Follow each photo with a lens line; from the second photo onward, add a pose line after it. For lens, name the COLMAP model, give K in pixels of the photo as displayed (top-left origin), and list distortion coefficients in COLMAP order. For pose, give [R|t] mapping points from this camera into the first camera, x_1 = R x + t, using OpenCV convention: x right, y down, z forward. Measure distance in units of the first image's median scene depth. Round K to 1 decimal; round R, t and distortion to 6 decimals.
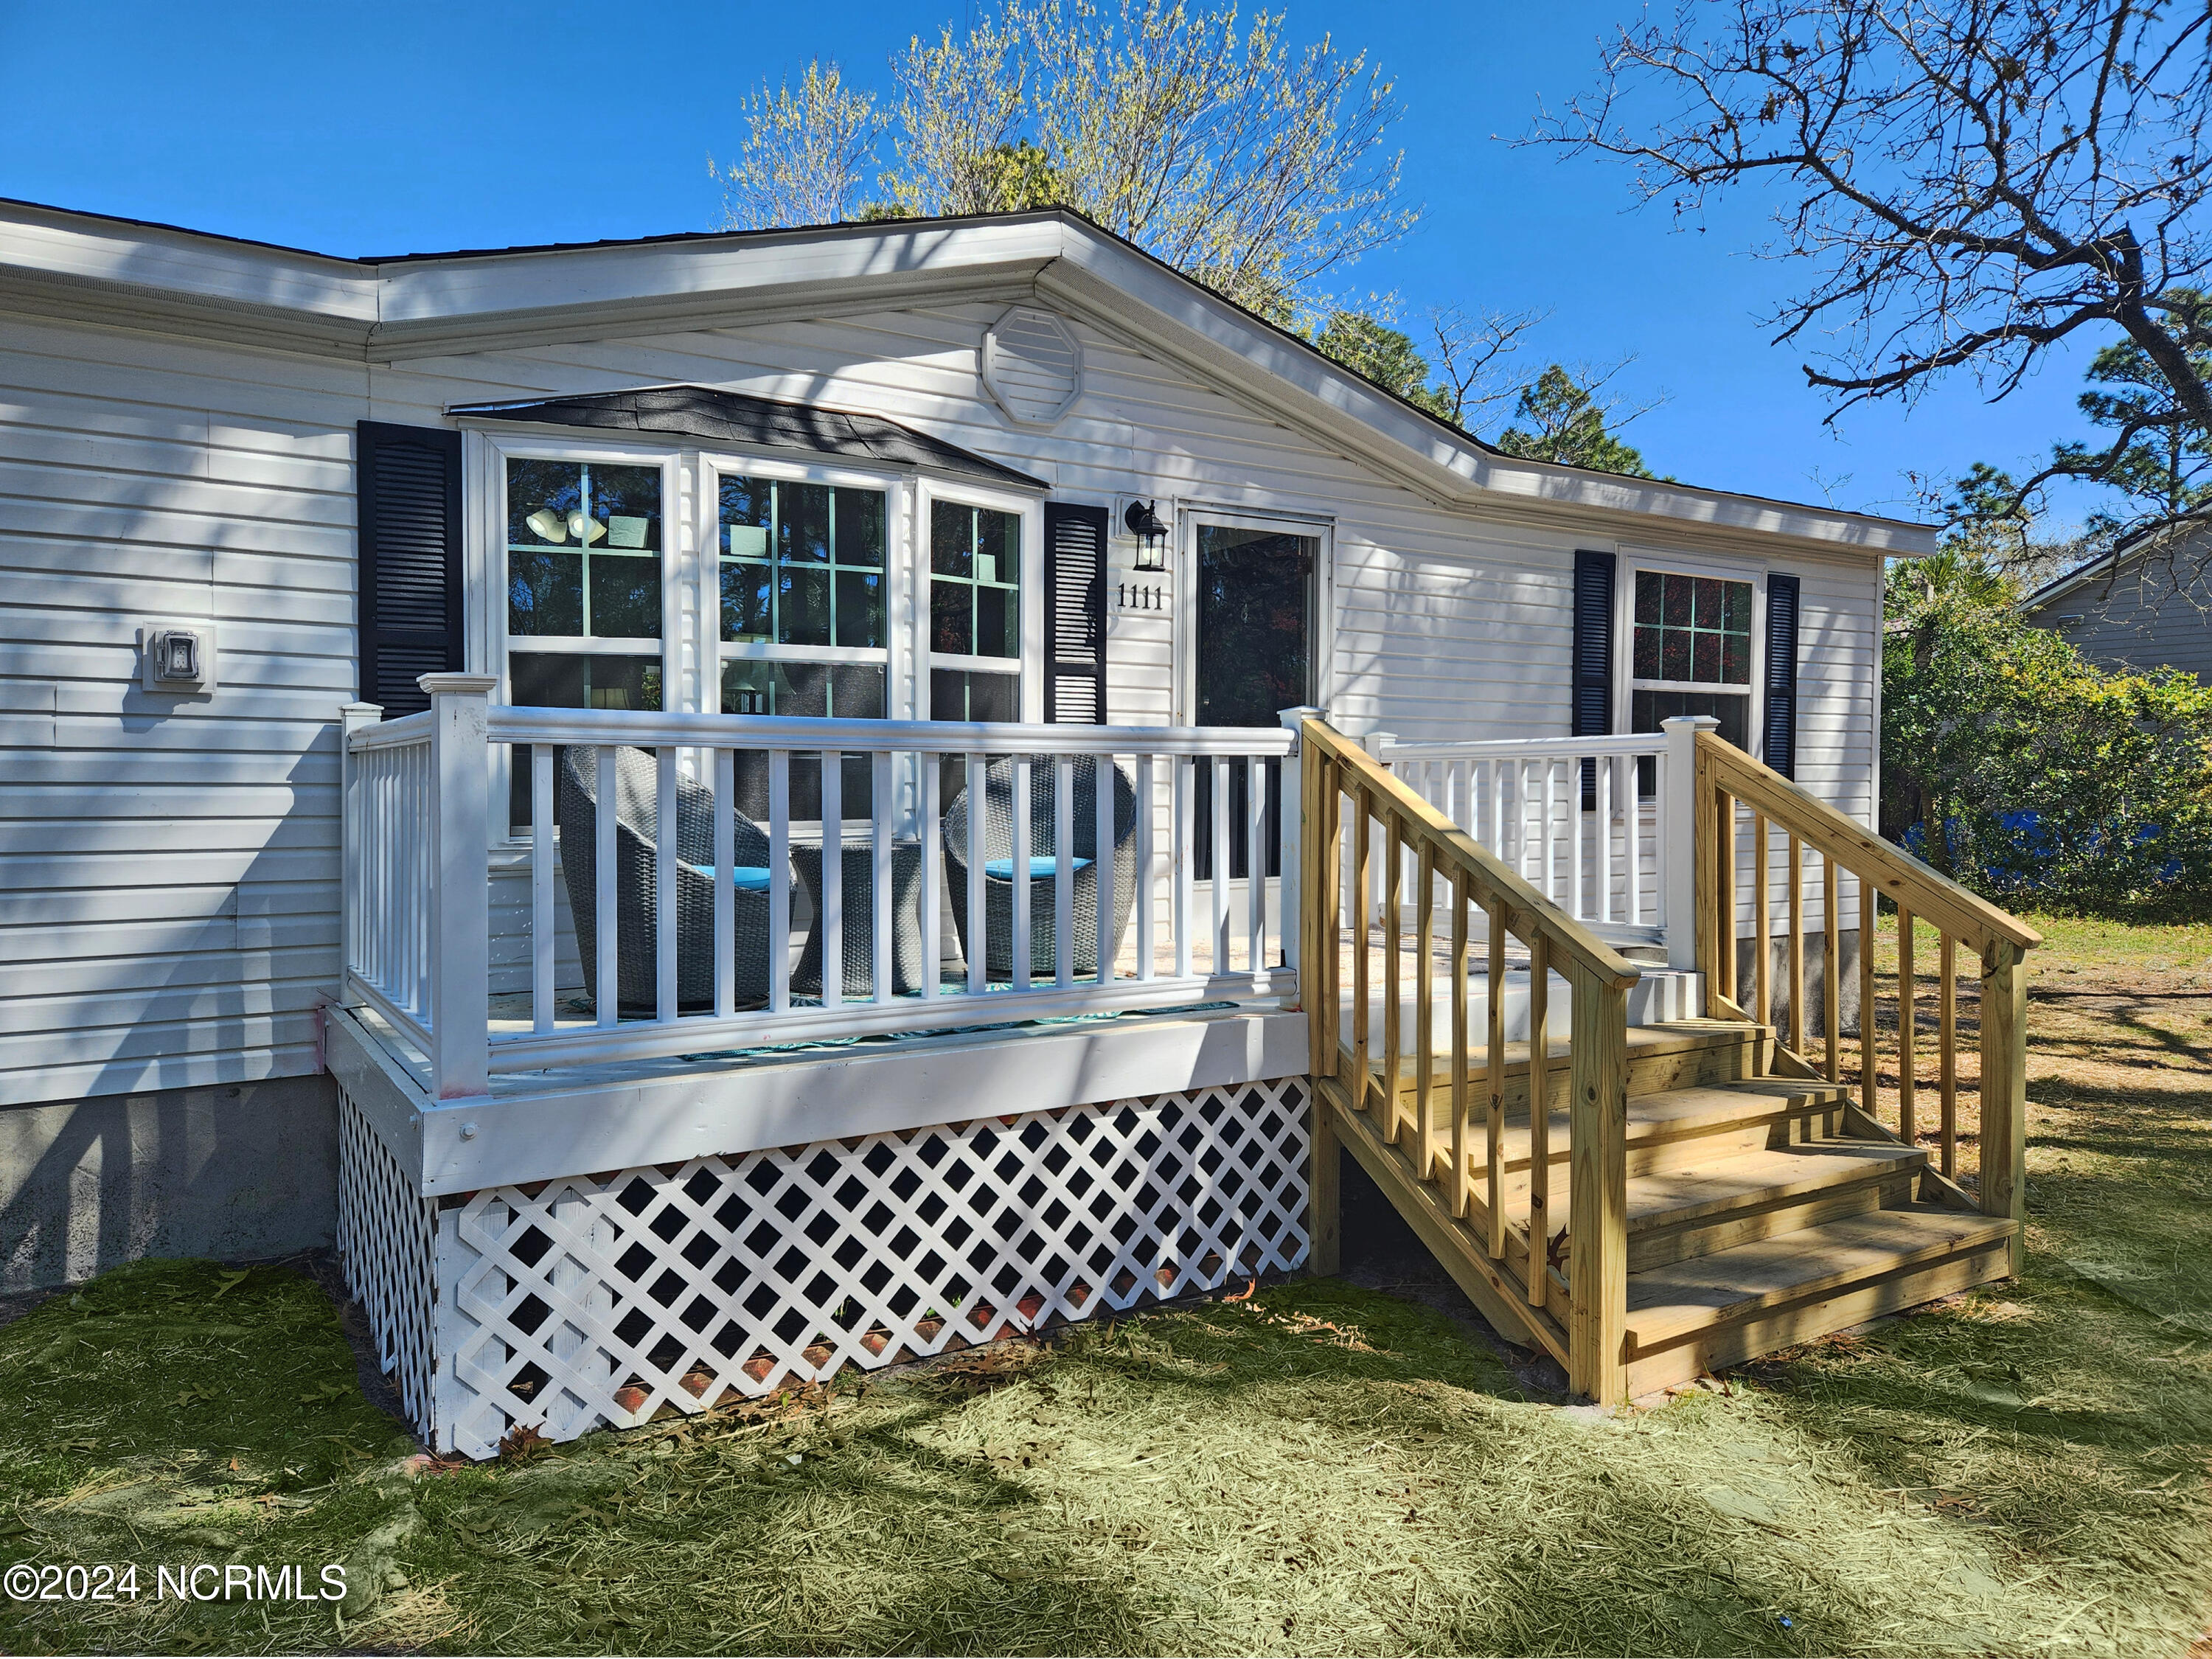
lens RADIAL K [[1465.2, 0, 1106.0], [0, 1465.2, 829.5], [0, 0, 1]] dist [0.078293, -0.047578]
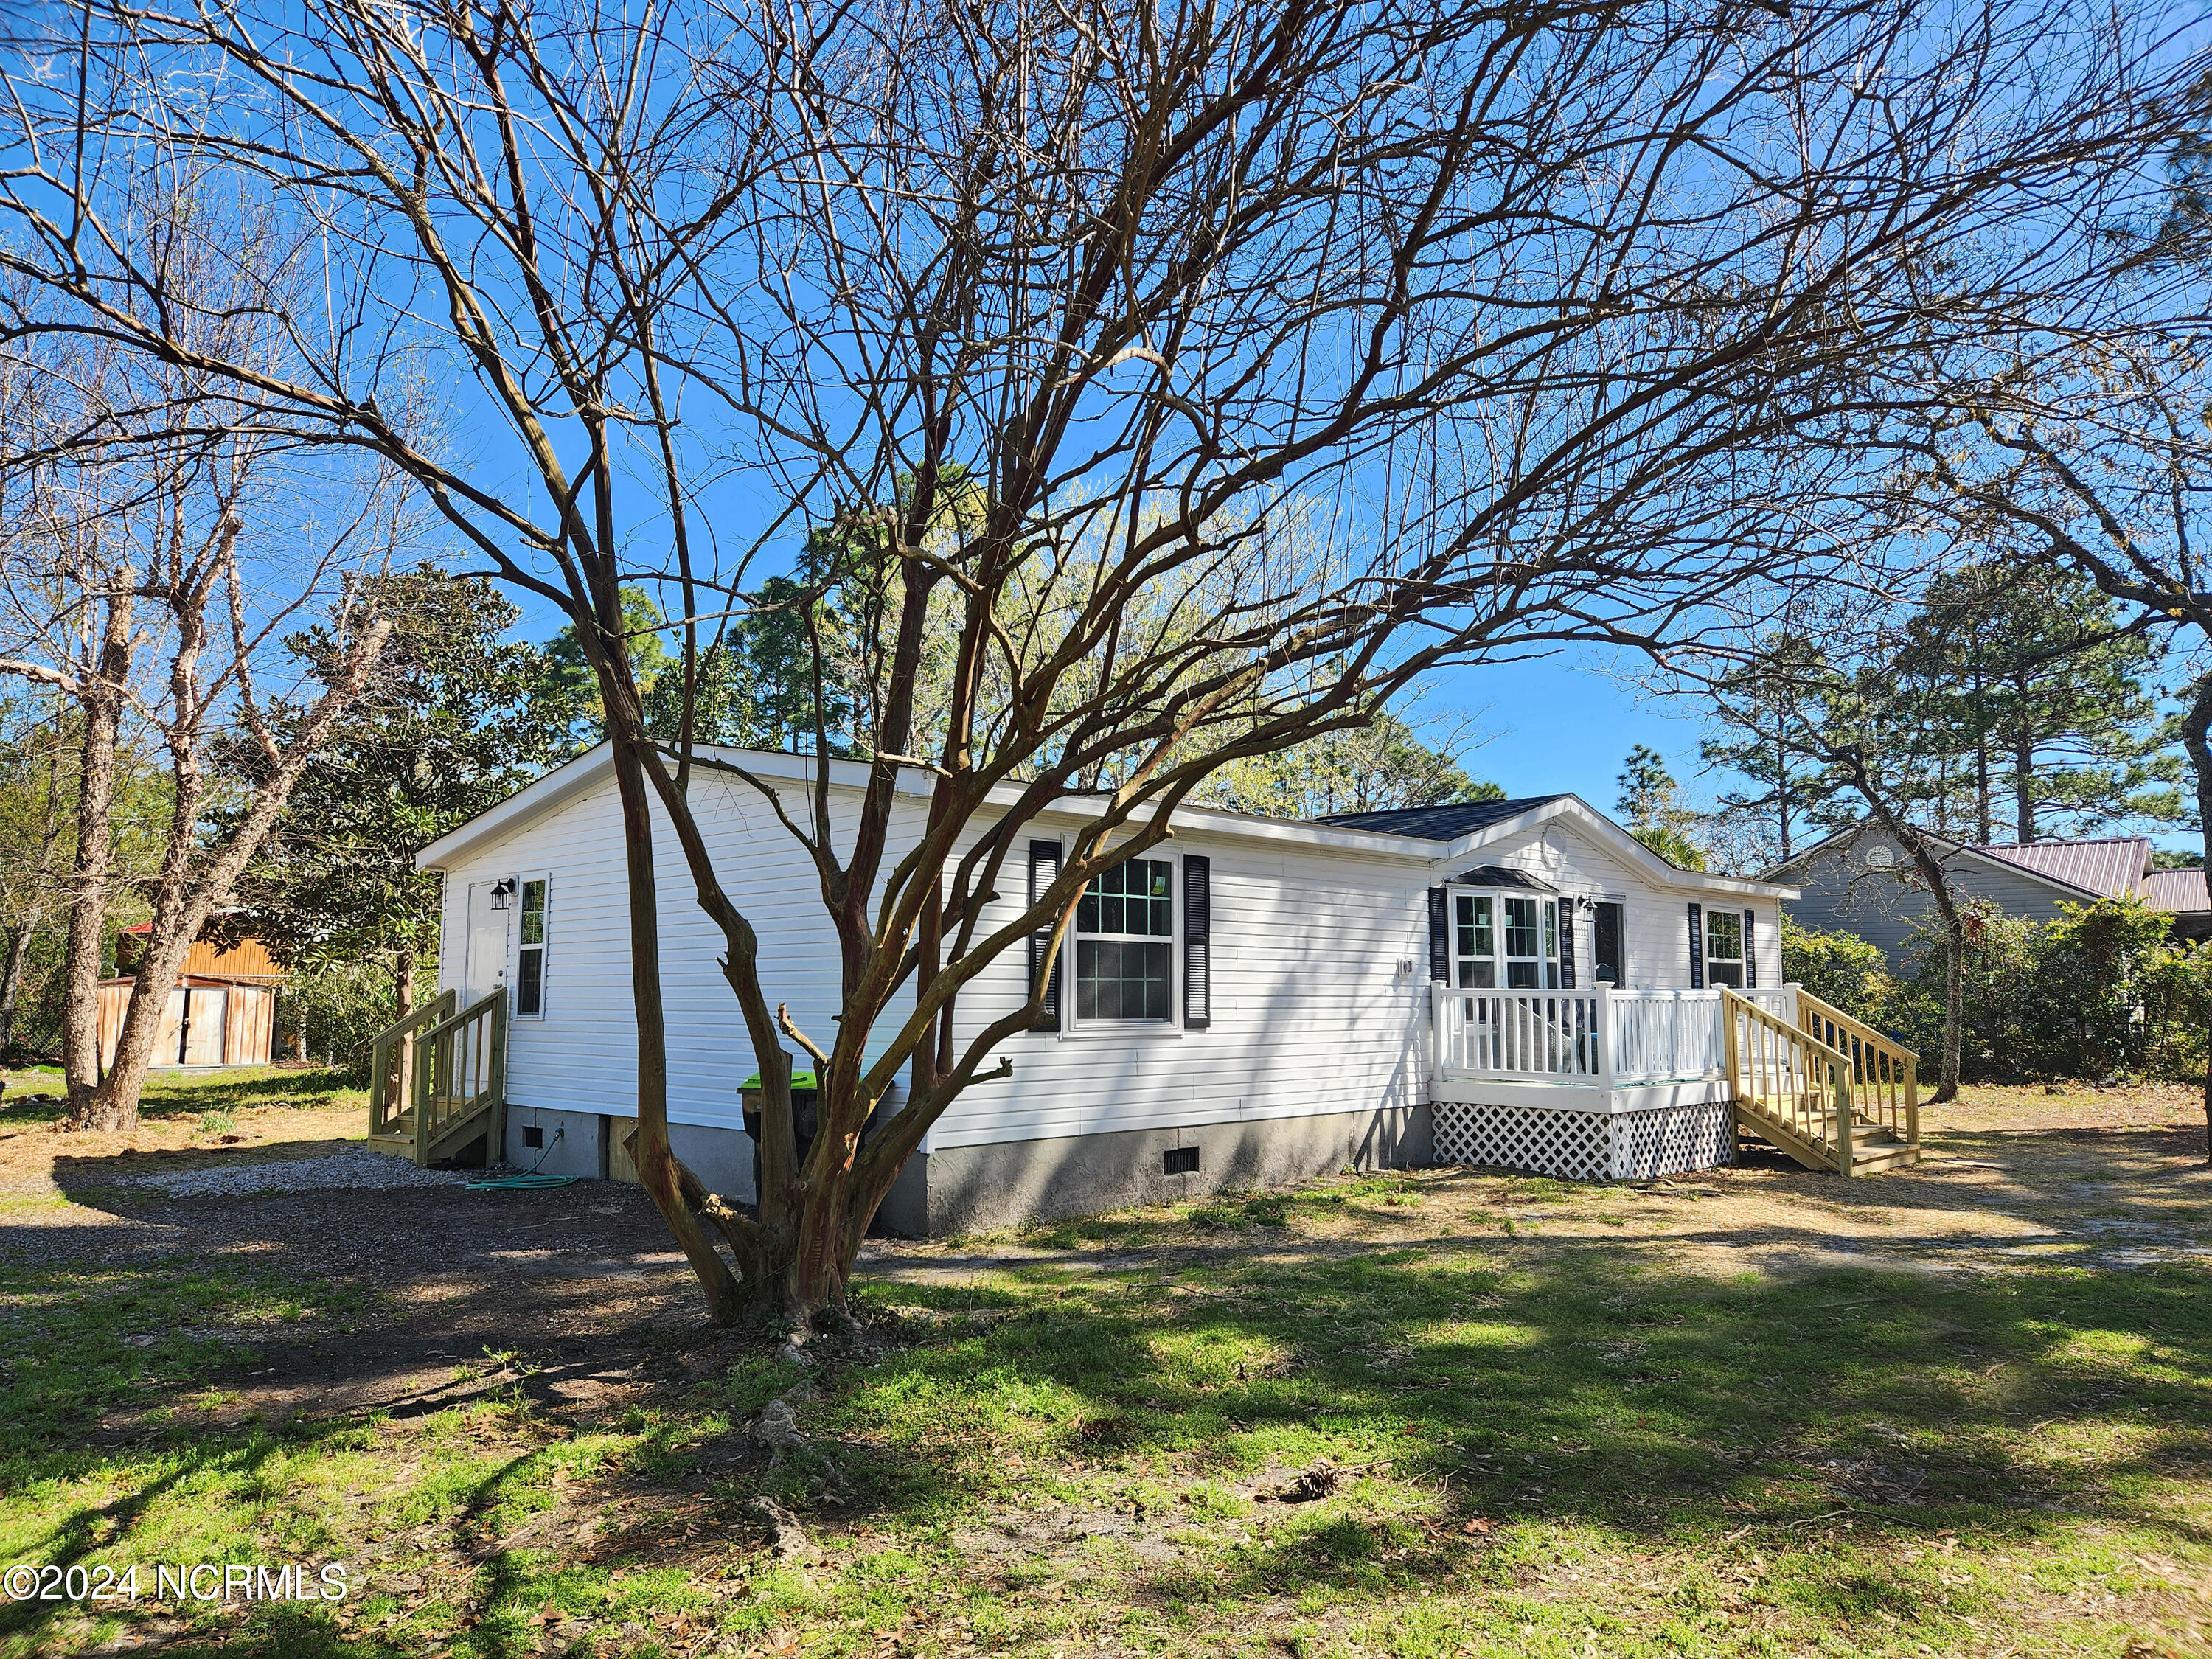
lens RADIAL K [[1481.8, 0, 1115.7], [0, 1481.8, 857.5], [0, 0, 1]] dist [0.042682, -0.005268]
pose [[0.975813, 0.023631, 0.217326, -1.640952], [0.001626, 0.993328, -0.115311, 0.013705], [-0.218601, 0.112875, 0.969264, -1.658592]]
